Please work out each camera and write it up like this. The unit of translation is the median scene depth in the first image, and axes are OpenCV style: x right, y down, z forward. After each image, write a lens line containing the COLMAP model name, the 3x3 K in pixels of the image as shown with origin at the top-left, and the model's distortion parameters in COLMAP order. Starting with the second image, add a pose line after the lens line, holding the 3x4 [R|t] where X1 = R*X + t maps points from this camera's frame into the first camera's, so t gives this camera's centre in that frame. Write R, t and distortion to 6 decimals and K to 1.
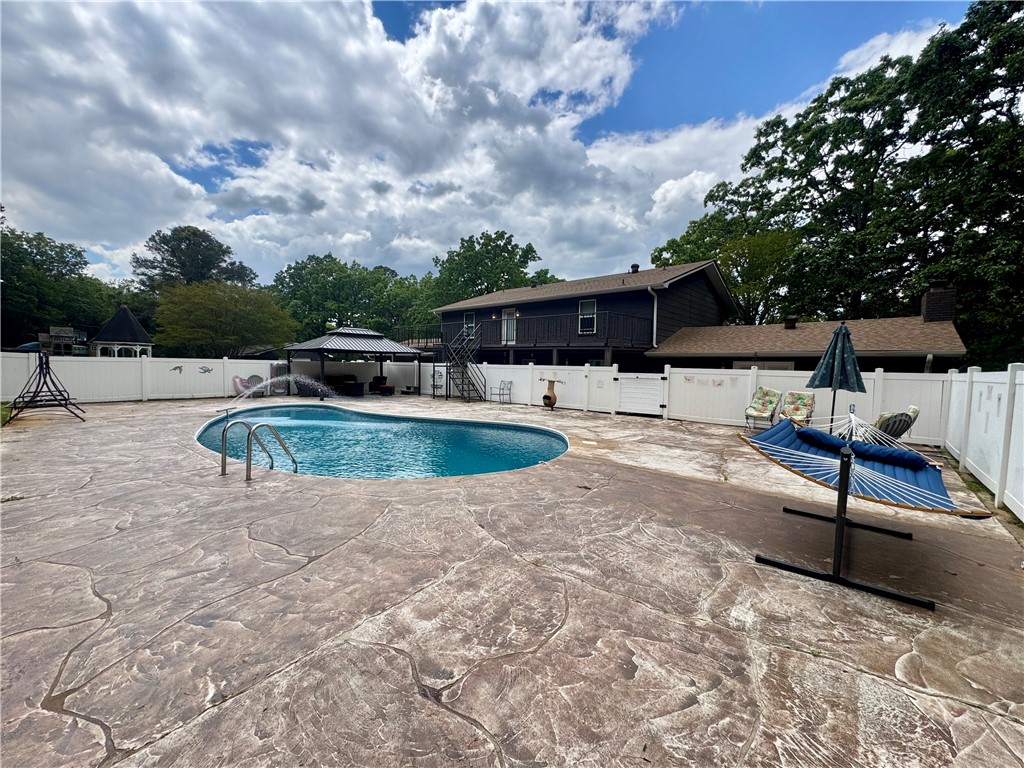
lens RADIAL K [[410.4, 0, 514.8], [0, 410.4, 383.7], [0, 0, 1]] dist [-0.003084, 0.000039]
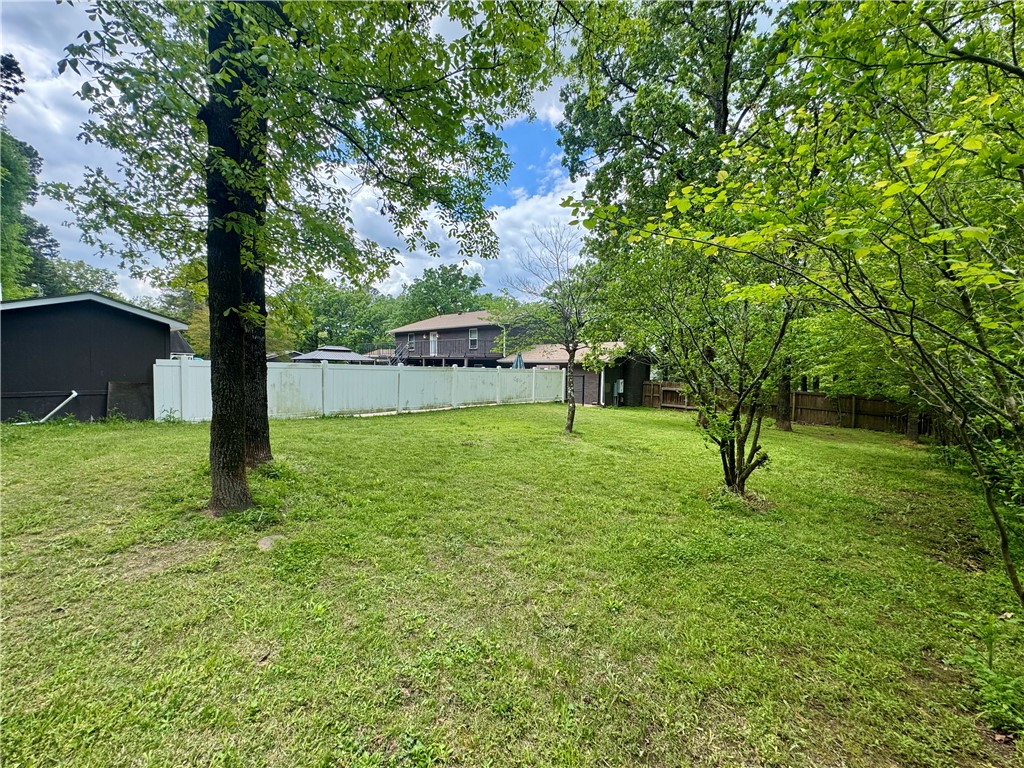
lens RADIAL K [[410.4, 0, 514.8], [0, 410.4, 383.7], [0, 0, 1]] dist [-0.003084, 0.000039]
pose [[0.999930, -0.003166, 0.011394, 0.141483], [0.003267, 0.999956, -0.008841, 0.015114], [-0.011365, 0.008878, 0.999896, -0.287715]]
